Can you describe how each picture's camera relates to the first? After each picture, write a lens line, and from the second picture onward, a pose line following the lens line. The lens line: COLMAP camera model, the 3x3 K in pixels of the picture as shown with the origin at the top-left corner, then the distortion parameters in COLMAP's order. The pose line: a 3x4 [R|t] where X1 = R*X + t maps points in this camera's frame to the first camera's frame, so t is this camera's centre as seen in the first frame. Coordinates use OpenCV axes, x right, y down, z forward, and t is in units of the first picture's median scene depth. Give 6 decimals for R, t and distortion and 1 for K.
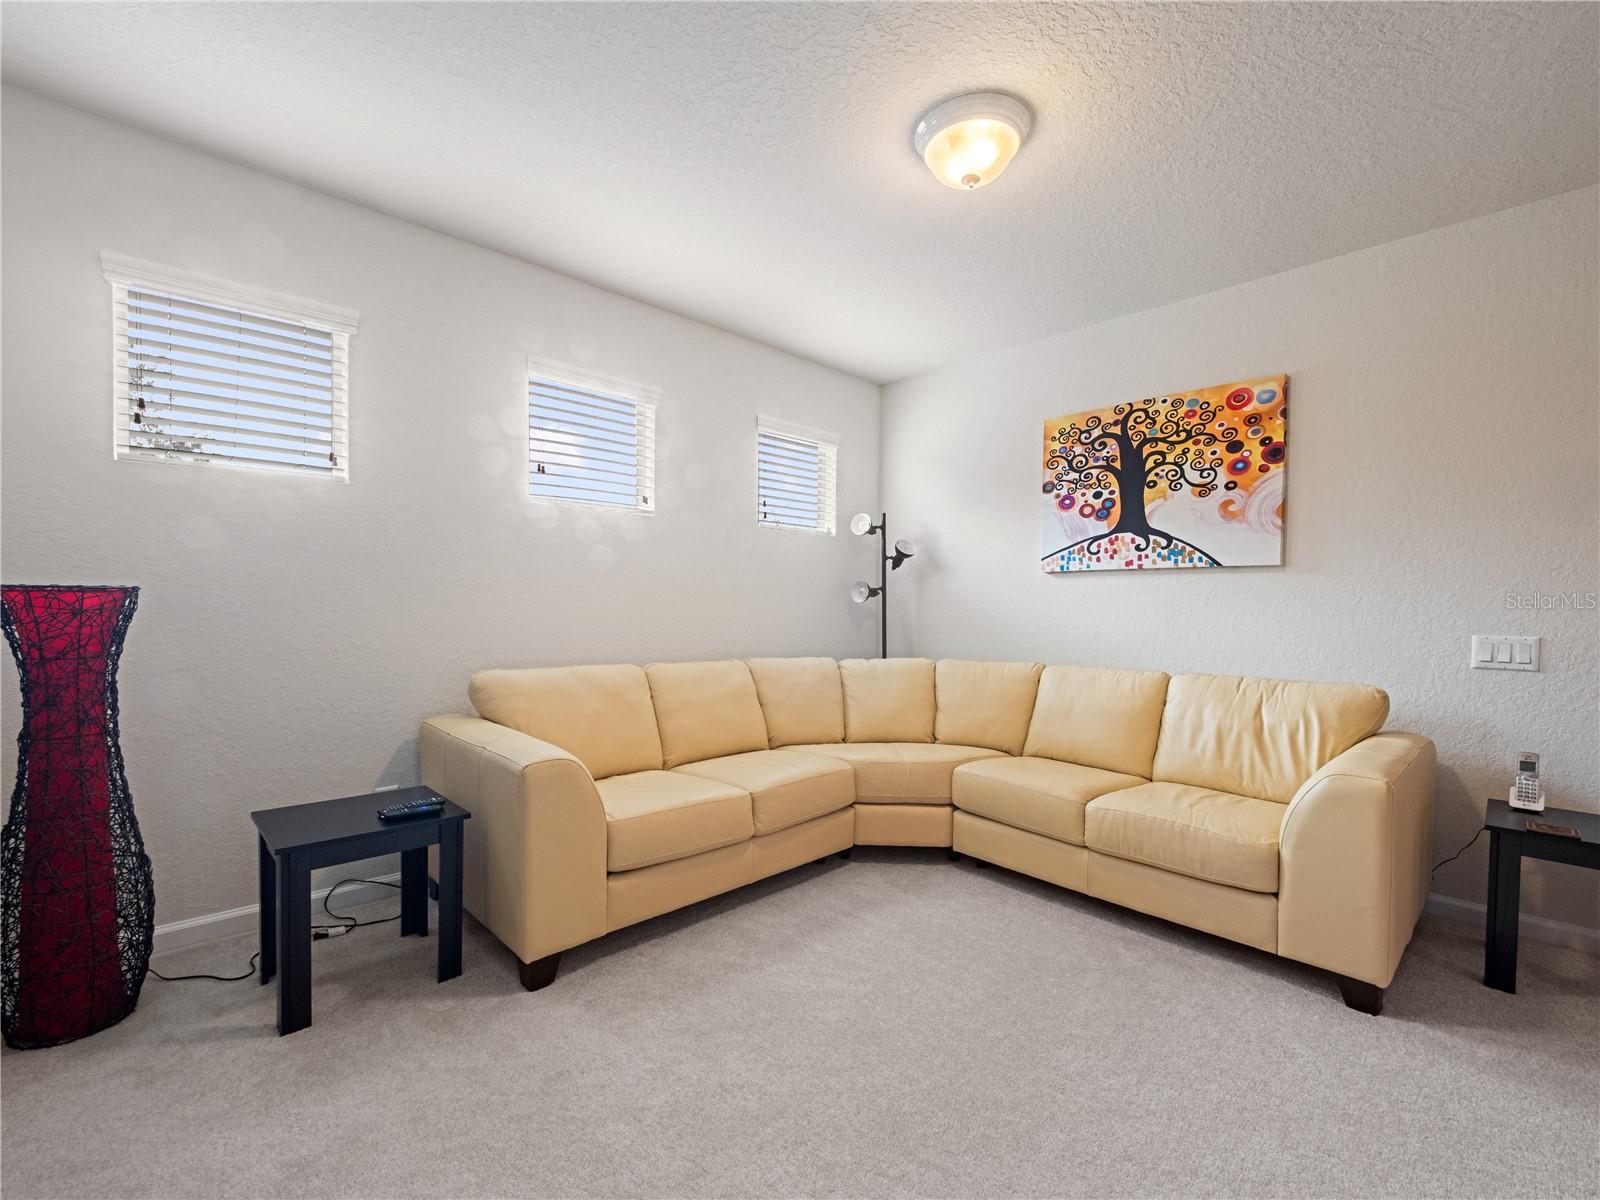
lens RADIAL K [[678.3, 0, 777.4], [0, 678.3, 595.6], [0, 0, 1]] dist [-0.001337, -0.000542]
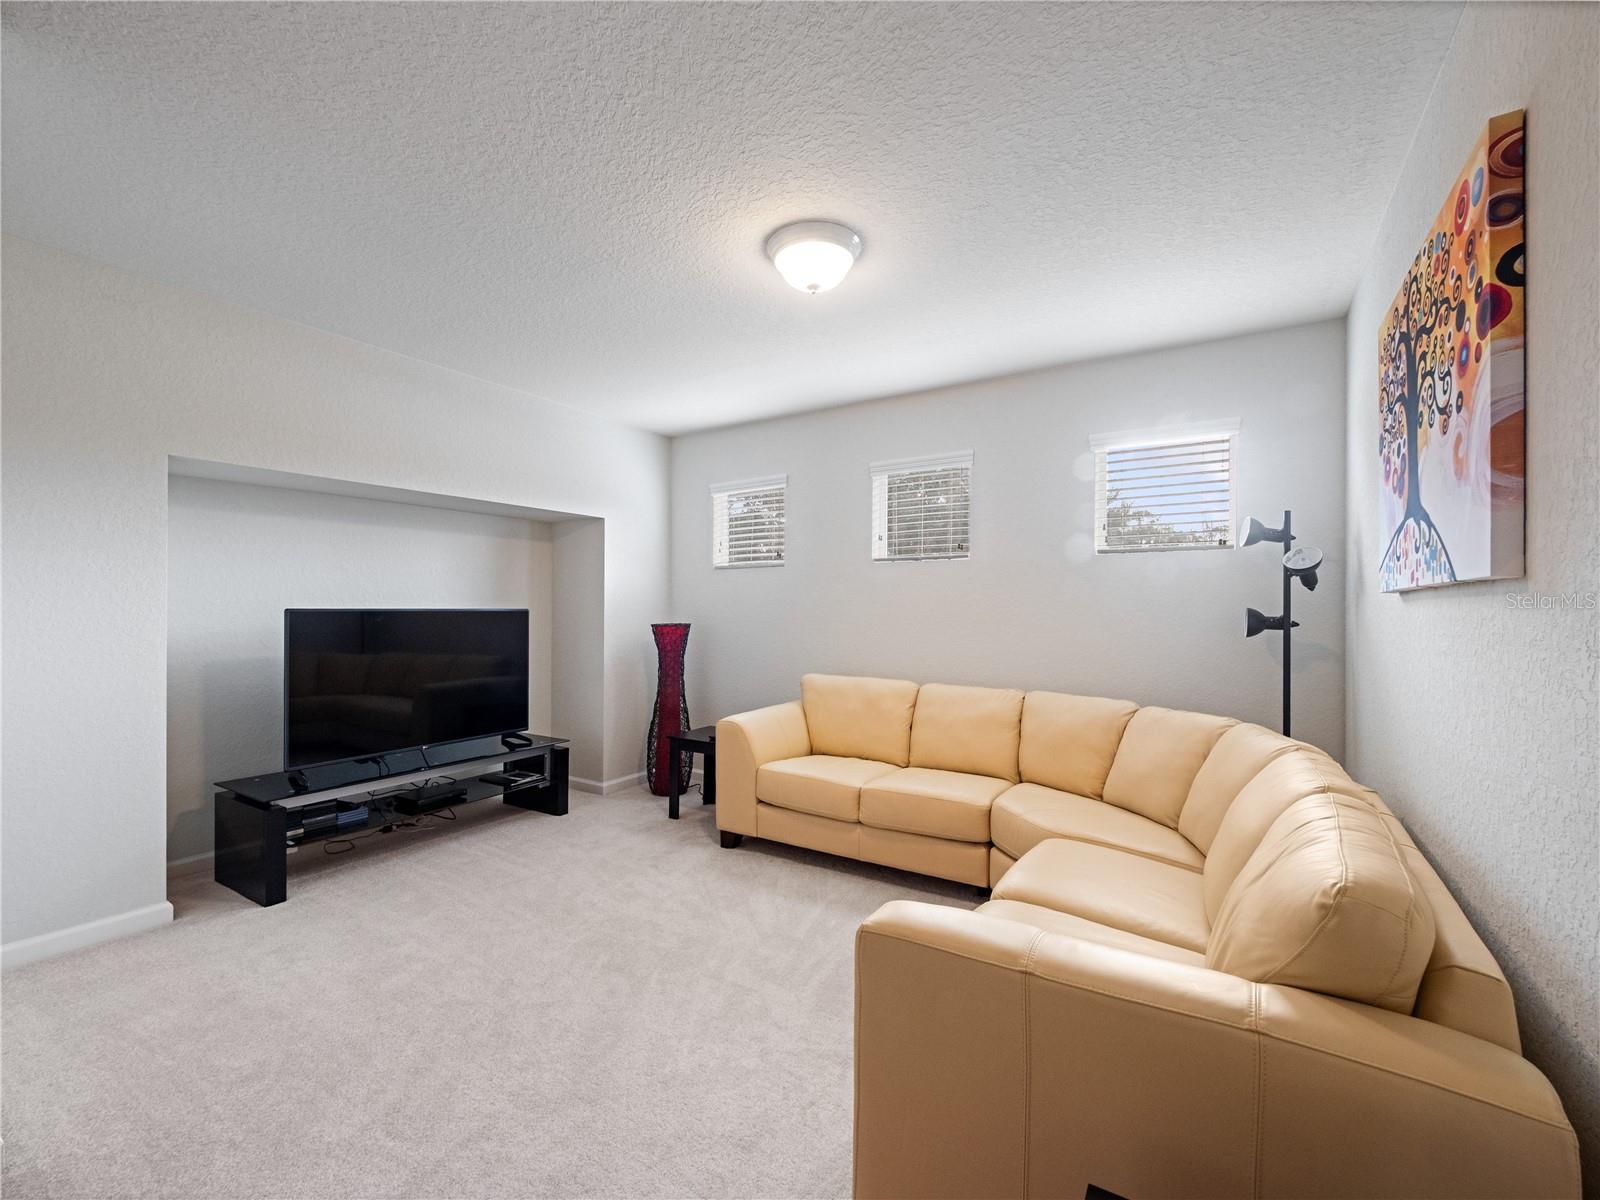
lens RADIAL K [[665.2, 0, 790.0], [0, 665.2, 593.4], [0, 0, 1]] dist [0.000434, -0.000520]
pose [[0.284349, -0.037216, -0.957998, 0.995501], [0.002203, 0.999269, -0.038165, -0.020014], [0.958718, 0.008742, 0.284223, 0.463273]]
